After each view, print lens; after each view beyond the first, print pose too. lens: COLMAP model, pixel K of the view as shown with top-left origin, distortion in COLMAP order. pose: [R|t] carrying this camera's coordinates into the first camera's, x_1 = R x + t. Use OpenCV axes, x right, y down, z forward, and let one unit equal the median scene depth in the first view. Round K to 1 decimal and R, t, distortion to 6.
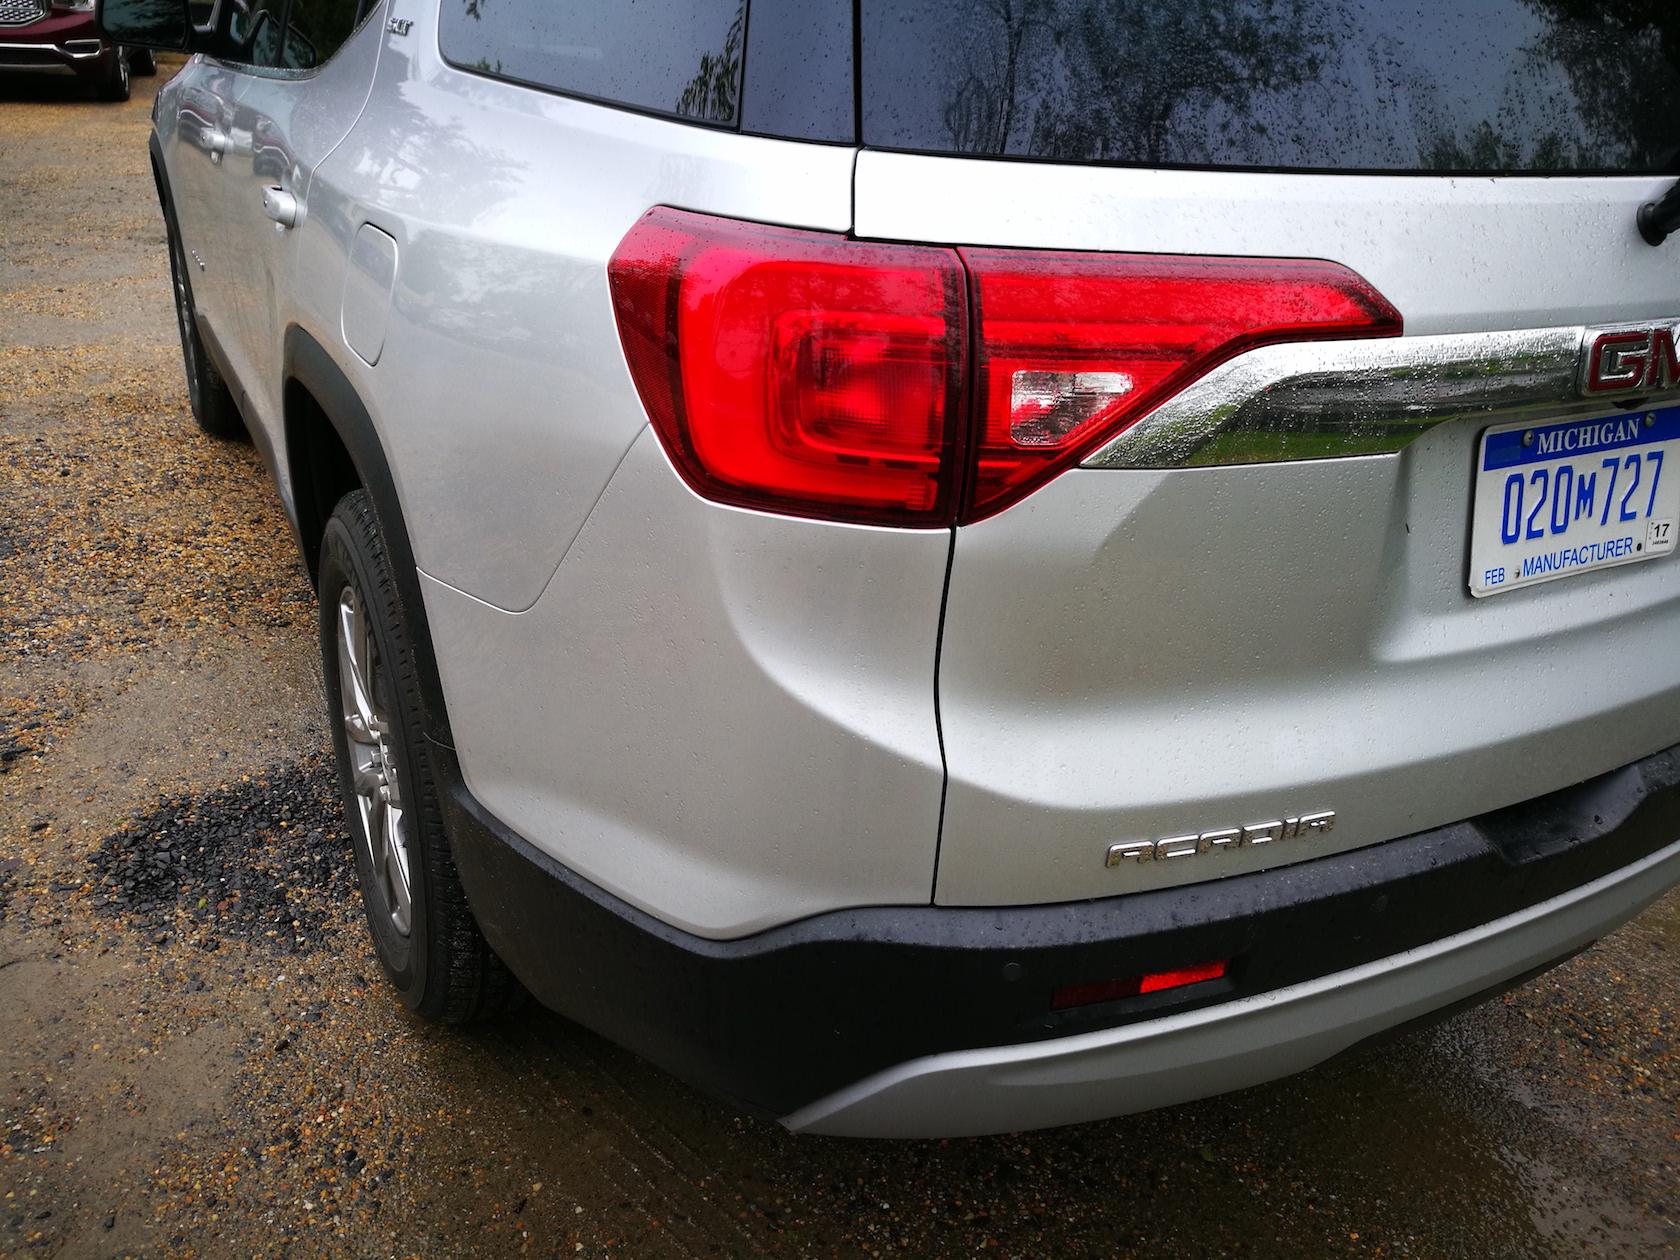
lens RADIAL K [[1317.5, 0, 844.2], [0, 1317.5, 637.0], [0, 0, 1]] dist [0.013629, -0.000875]
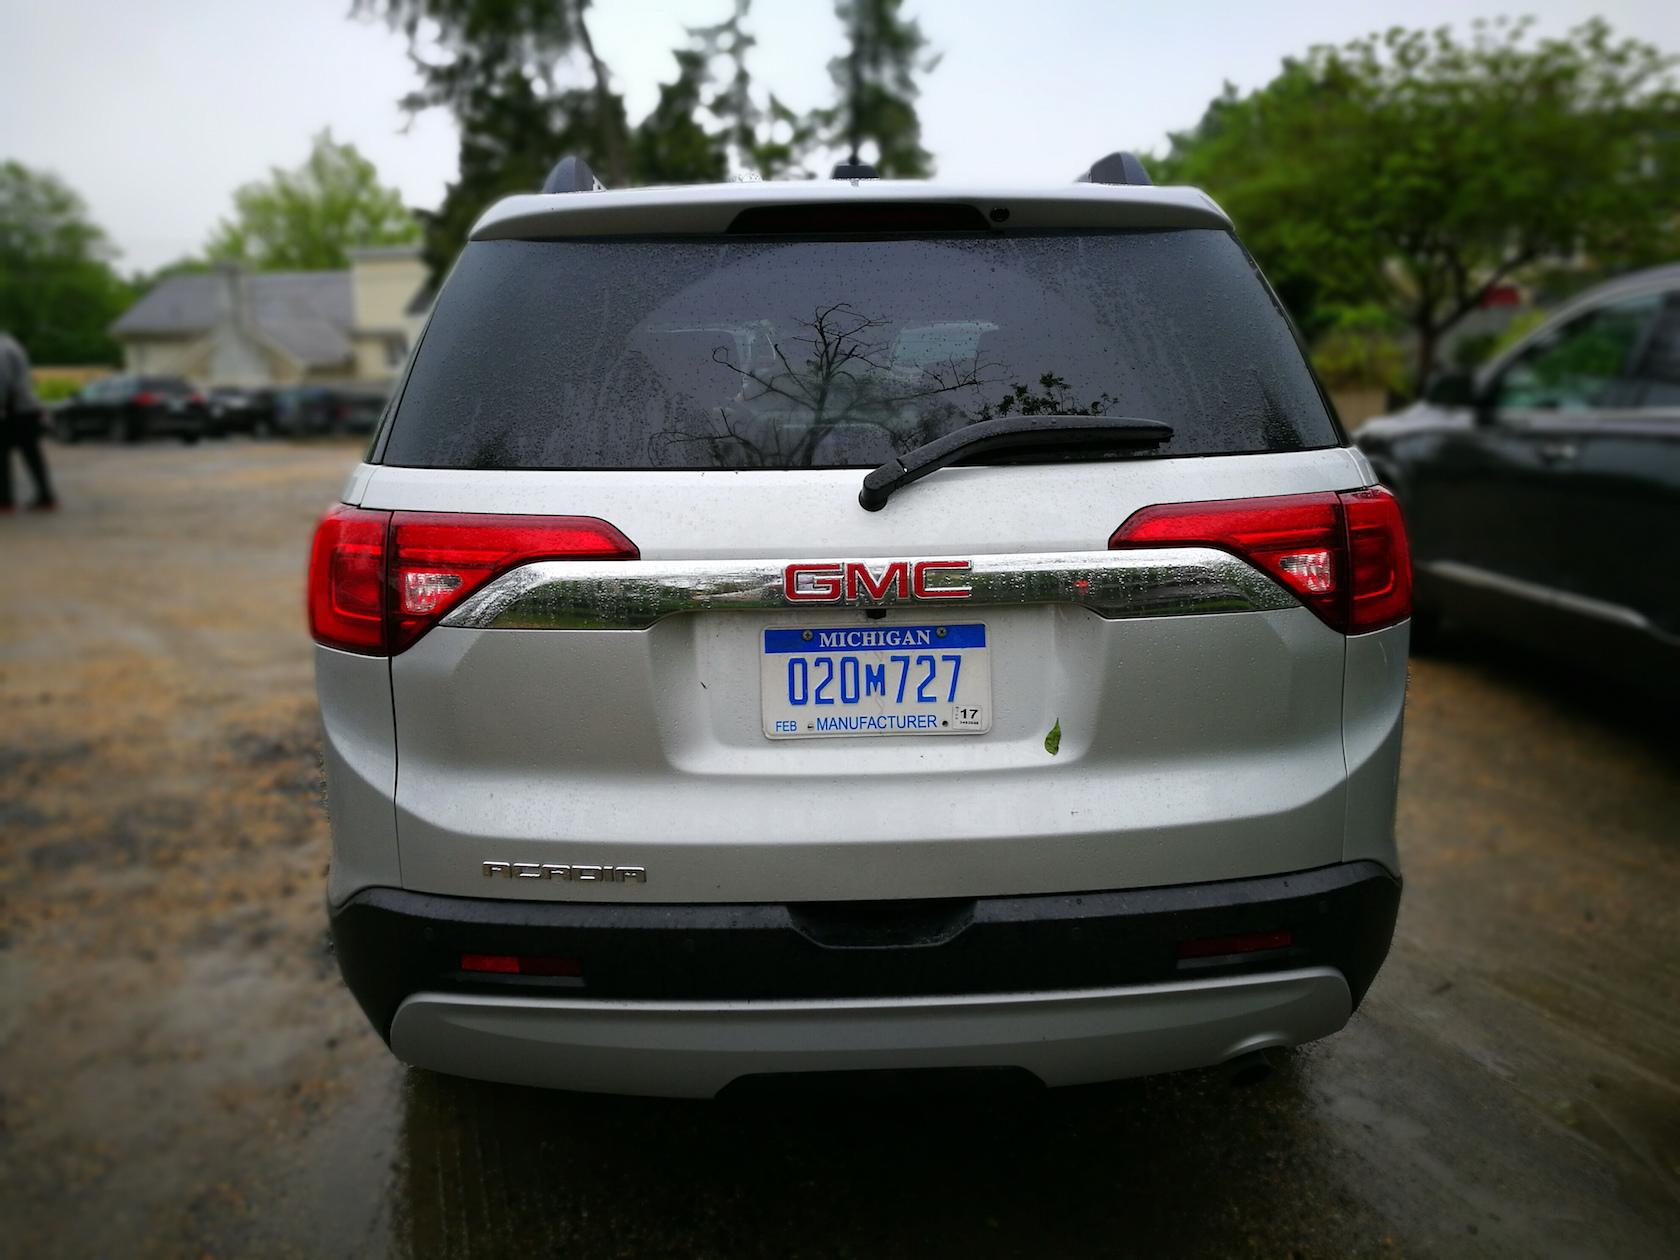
lens RADIAL K [[1317.5, 0, 843.4], [0, 1317.5, 641.7], [0, 0, 1]] dist [0.013629, -0.000875]
pose [[0.896538, 0.026809, -0.442155, 1.207831], [-0.131423, 0.969322, -0.207709, 0.160873], [0.423023, 0.244328, 0.872557, -0.281932]]
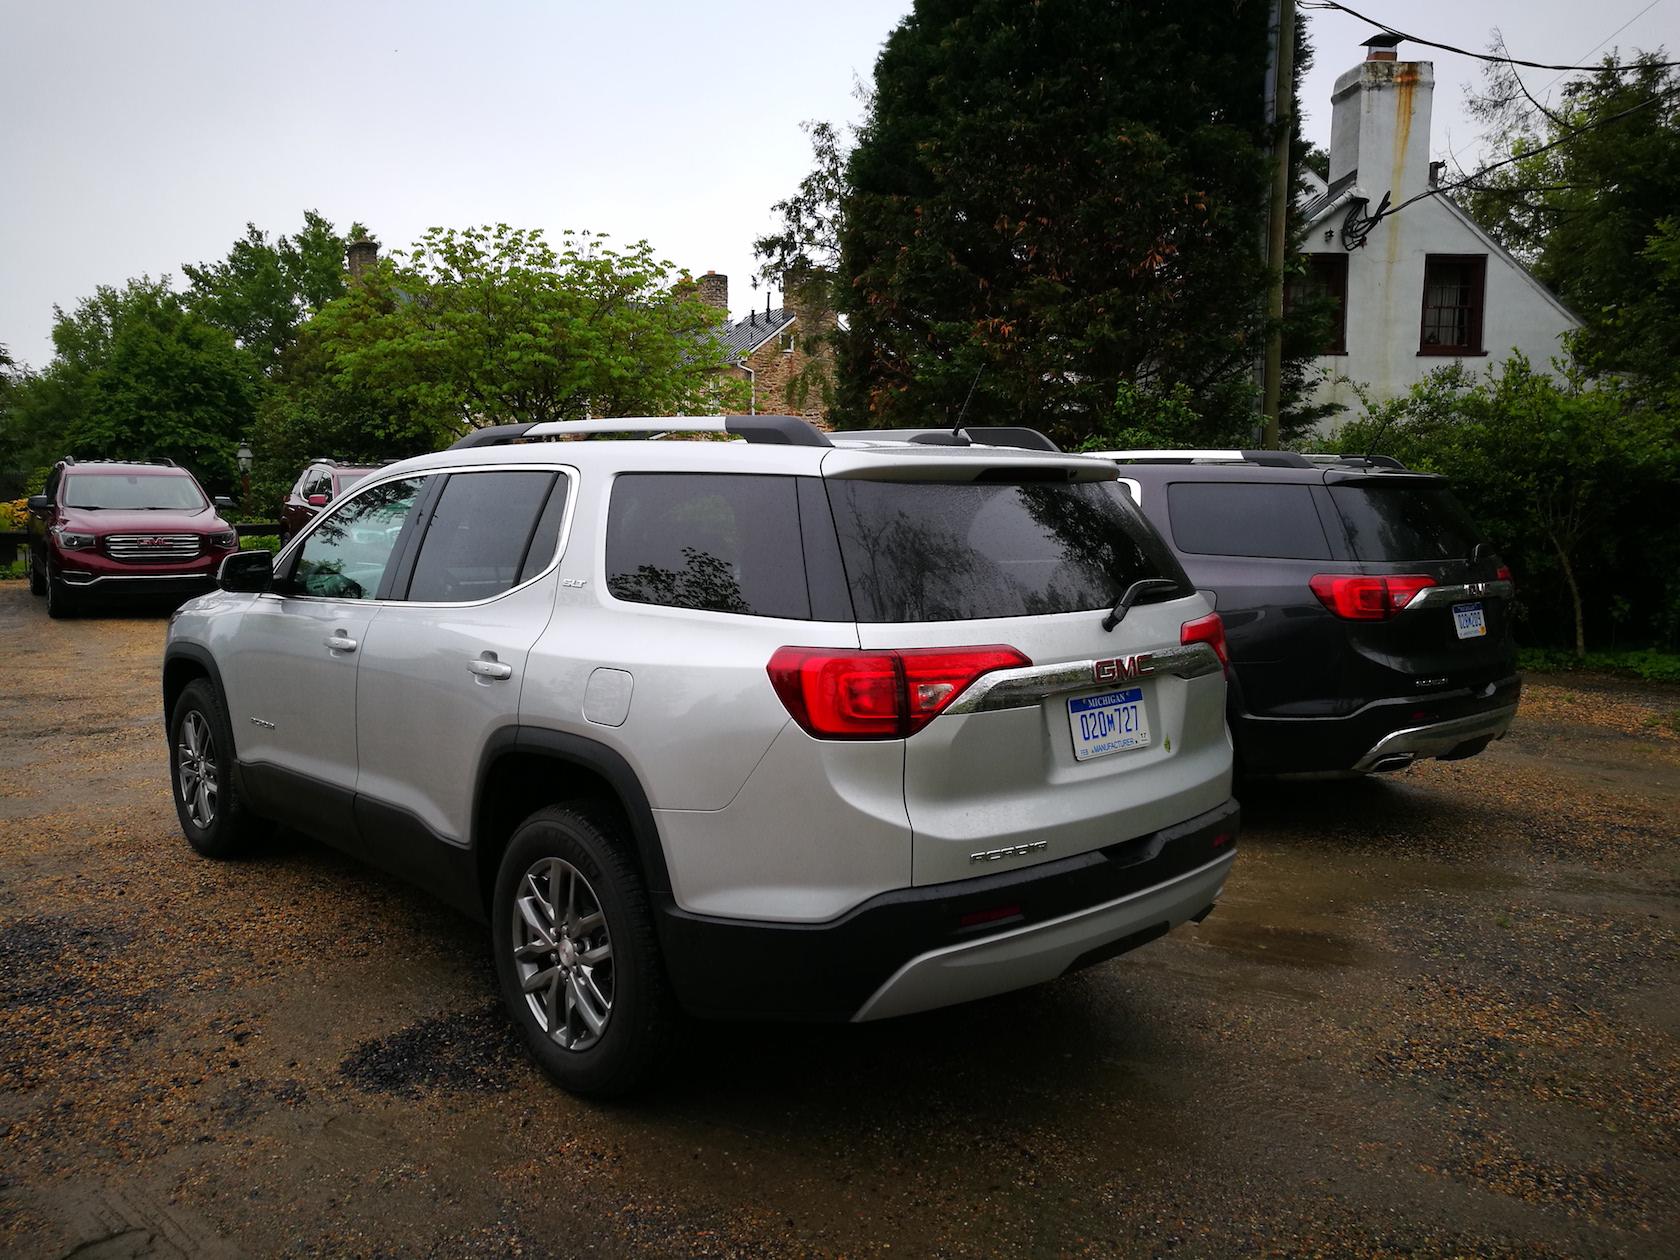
lens RADIAL K [[1317.5, 0, 839.4], [0, 1317.5, 620.1], [0, 0, 1]] dist [0.013629, -0.000875]
pose [[0.969035, -0.077001, 0.234612, -0.602863], [0.150643, 0.937187, -0.314623, 0.473602], [-0.195649, 0.340223, 0.919766, -1.468987]]
